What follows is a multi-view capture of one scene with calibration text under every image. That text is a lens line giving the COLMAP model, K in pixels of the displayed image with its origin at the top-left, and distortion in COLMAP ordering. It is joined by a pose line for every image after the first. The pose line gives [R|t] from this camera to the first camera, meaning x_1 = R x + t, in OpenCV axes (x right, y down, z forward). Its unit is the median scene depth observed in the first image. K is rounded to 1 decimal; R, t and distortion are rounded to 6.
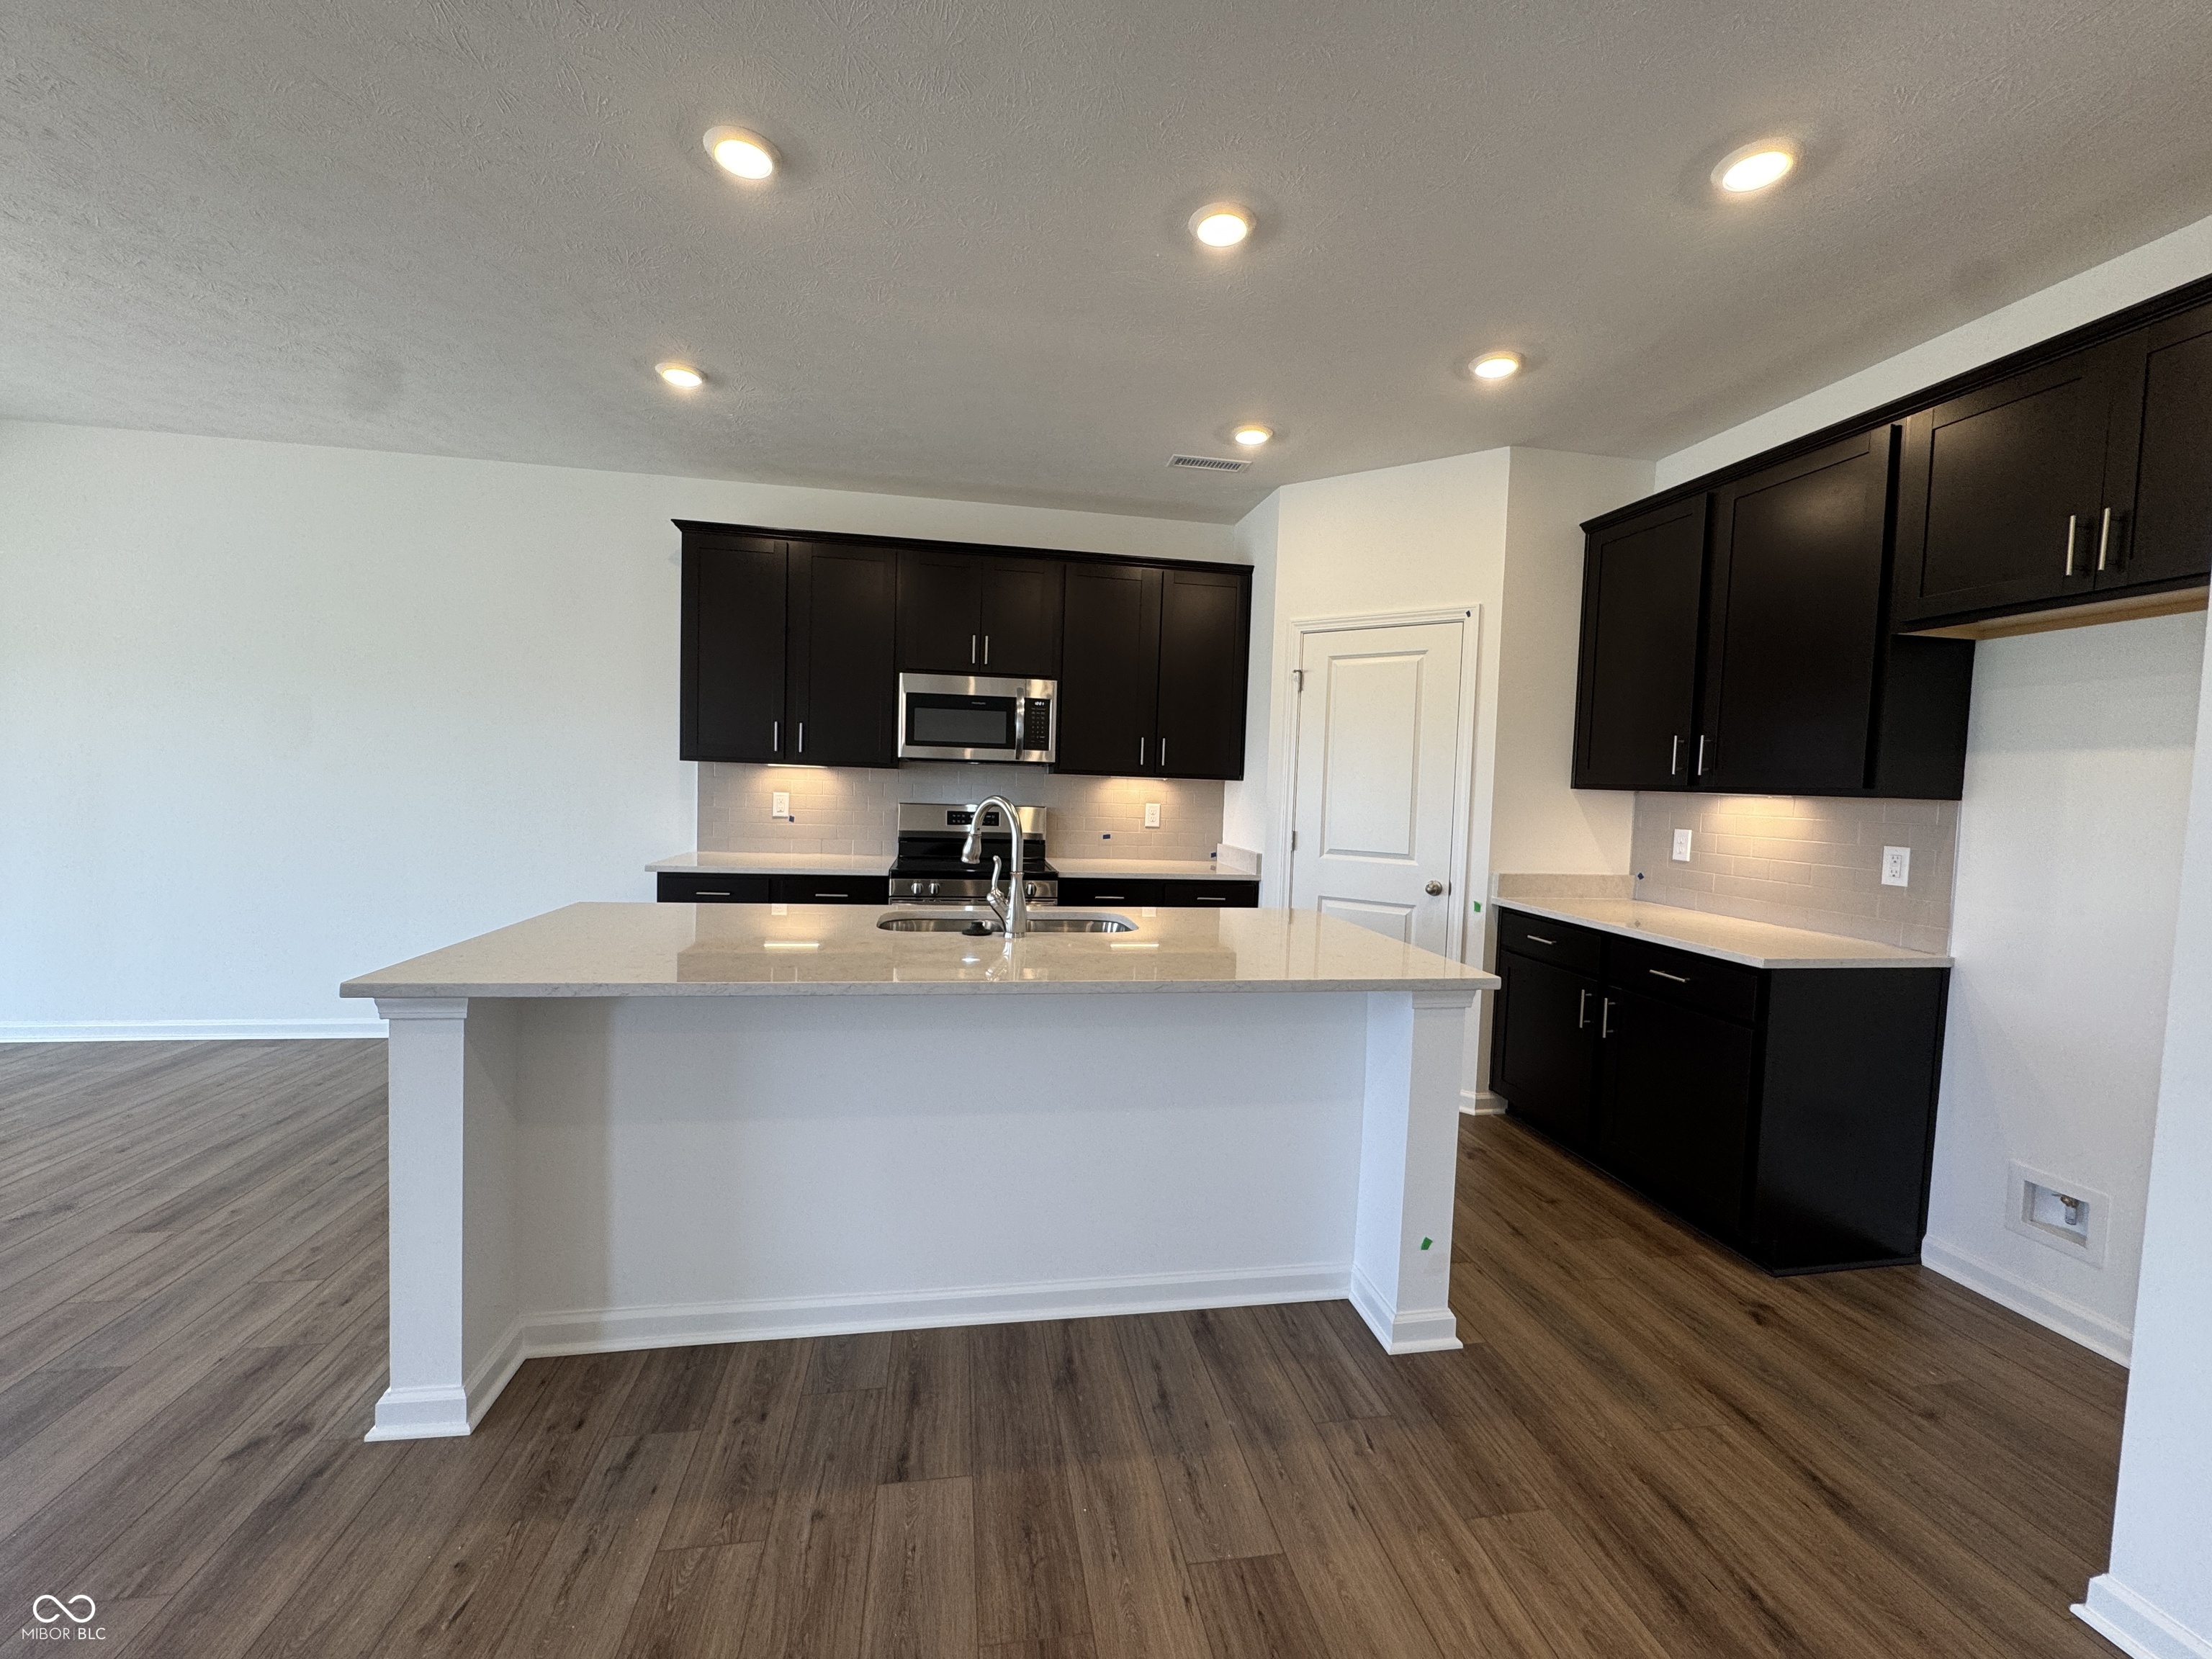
lens RADIAL K [[876.2, 0, 1106.0], [0, 876.2, 829.5], [0, 0, 1]] dist [-0.002836, -0.000534]
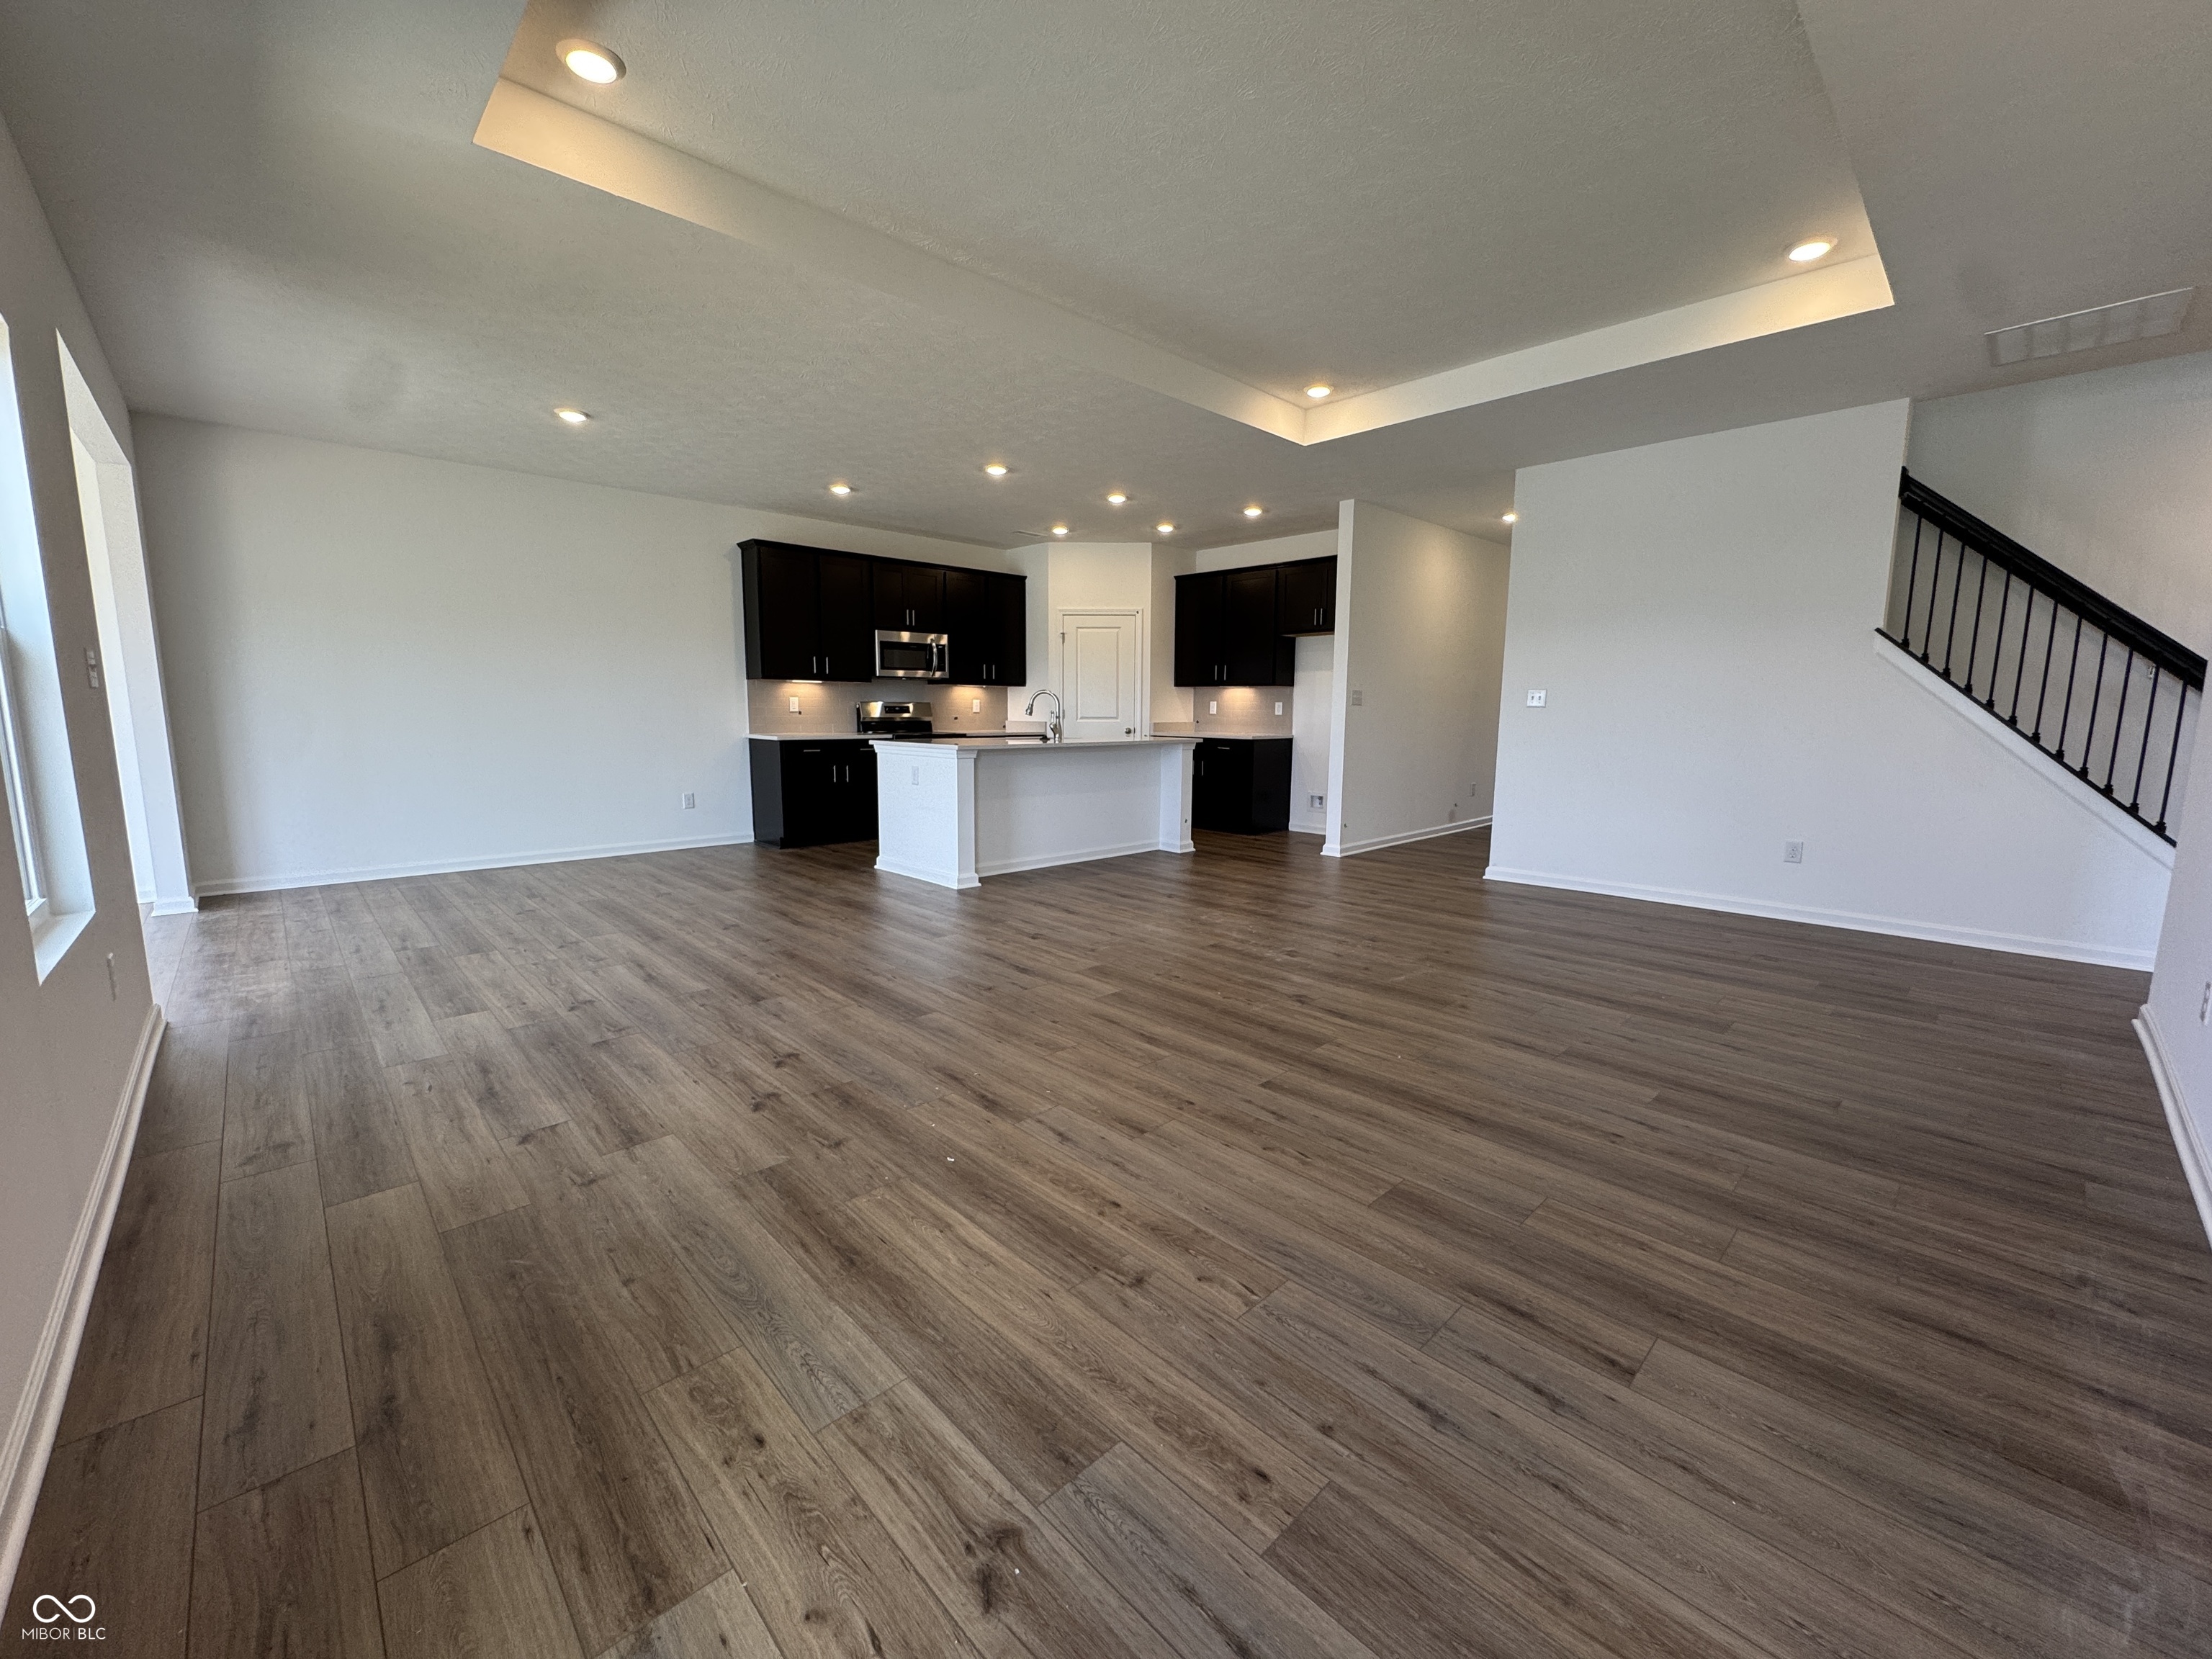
lens RADIAL K [[888.1, 0, 1103.6], [0, 888.1, 809.8], [0, 0, 1]] dist [0.000031, -0.000516]
pose [[0.833479, -0.091373, 0.544944, -1.031328], [0.050612, 0.994711, 0.089377, 0.065183], [-0.550229, -0.046913, 0.833695, -0.985543]]
